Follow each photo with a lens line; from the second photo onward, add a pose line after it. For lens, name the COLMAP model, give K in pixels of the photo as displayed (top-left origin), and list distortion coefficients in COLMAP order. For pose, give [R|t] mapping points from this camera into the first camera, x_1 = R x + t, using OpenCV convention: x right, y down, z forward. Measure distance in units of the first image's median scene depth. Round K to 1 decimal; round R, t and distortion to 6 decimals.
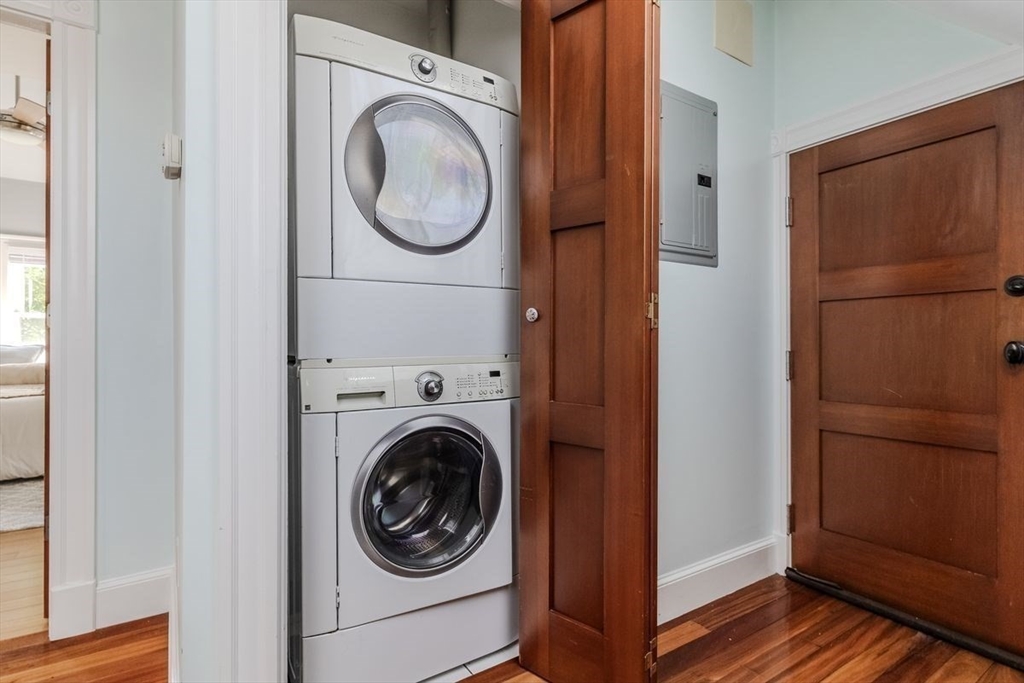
lens RADIAL K [[517.0, 0, 514.1], [0, 517.0, 342.9], [0, 0, 1]] dist [0.005336, -0.001777]
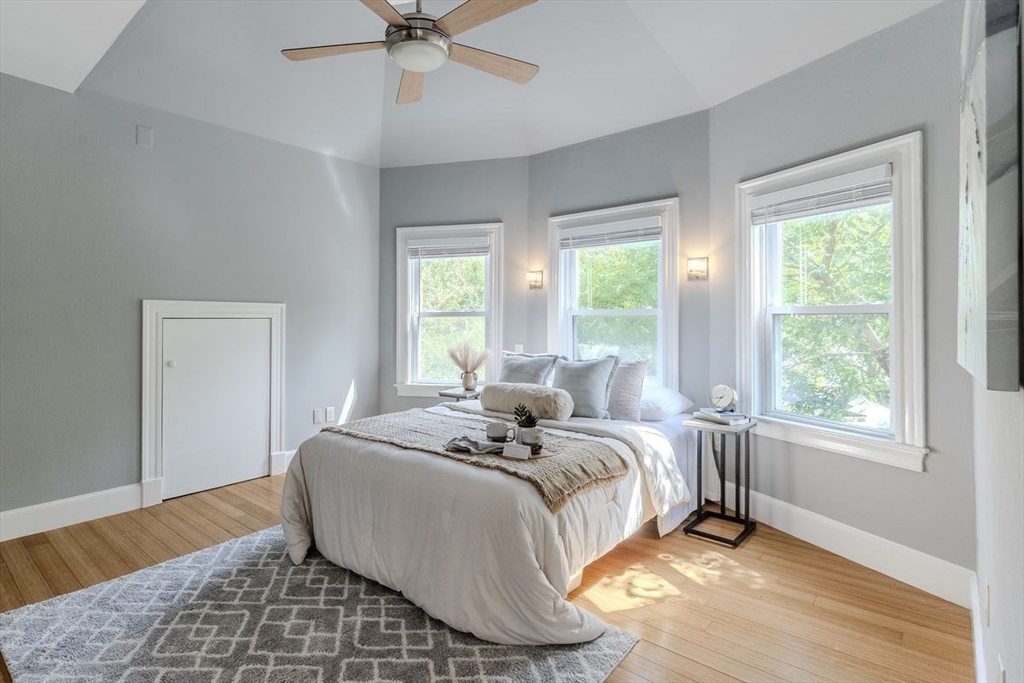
lens RADIAL K [[517.0, 0, 482.6], [0, 517.0, 316.8], [0, 0, 1]] dist [0.005336, -0.001777]
pose [[0.261182, -0.012199, -0.965213, -0.301175], [0.002965, 0.999926, -0.011836, -0.055127], [0.965285, 0.000230, 0.261199, 0.918369]]
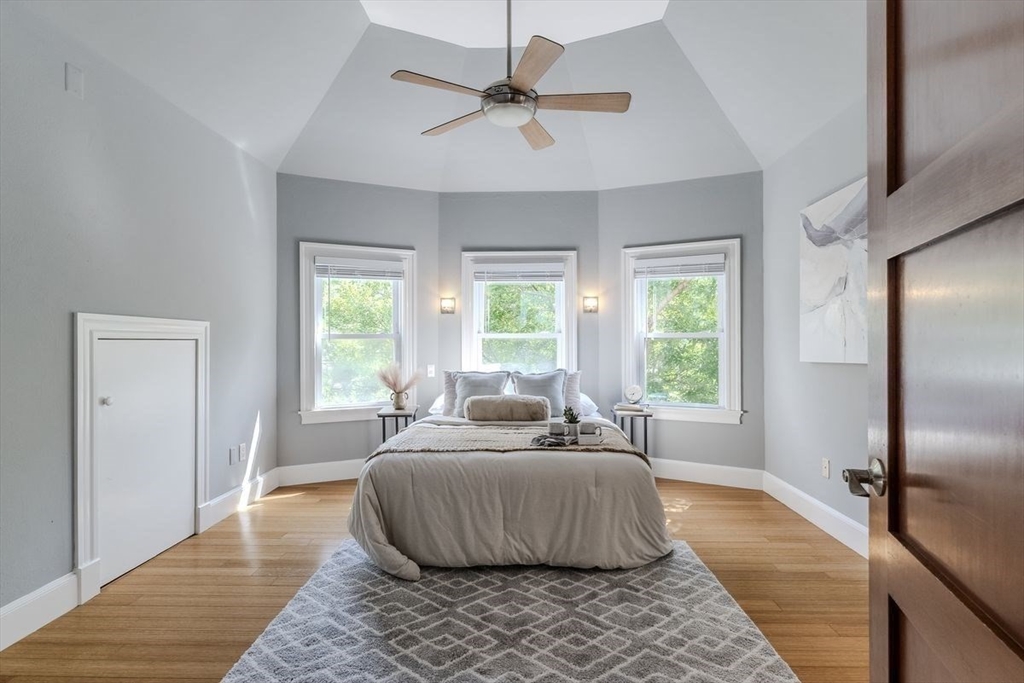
lens RADIAL K [[517.0, 0, 513.9], [0, 517.0, 343.0], [0, 0, 1]] dist [0.005336, -0.001777]
pose [[0.818670, -0.007950, -0.574209, -0.514968], [0.007315, 0.999967, -0.003416, -0.053227], [0.574218, -0.001404, 0.818701, 0.373555]]
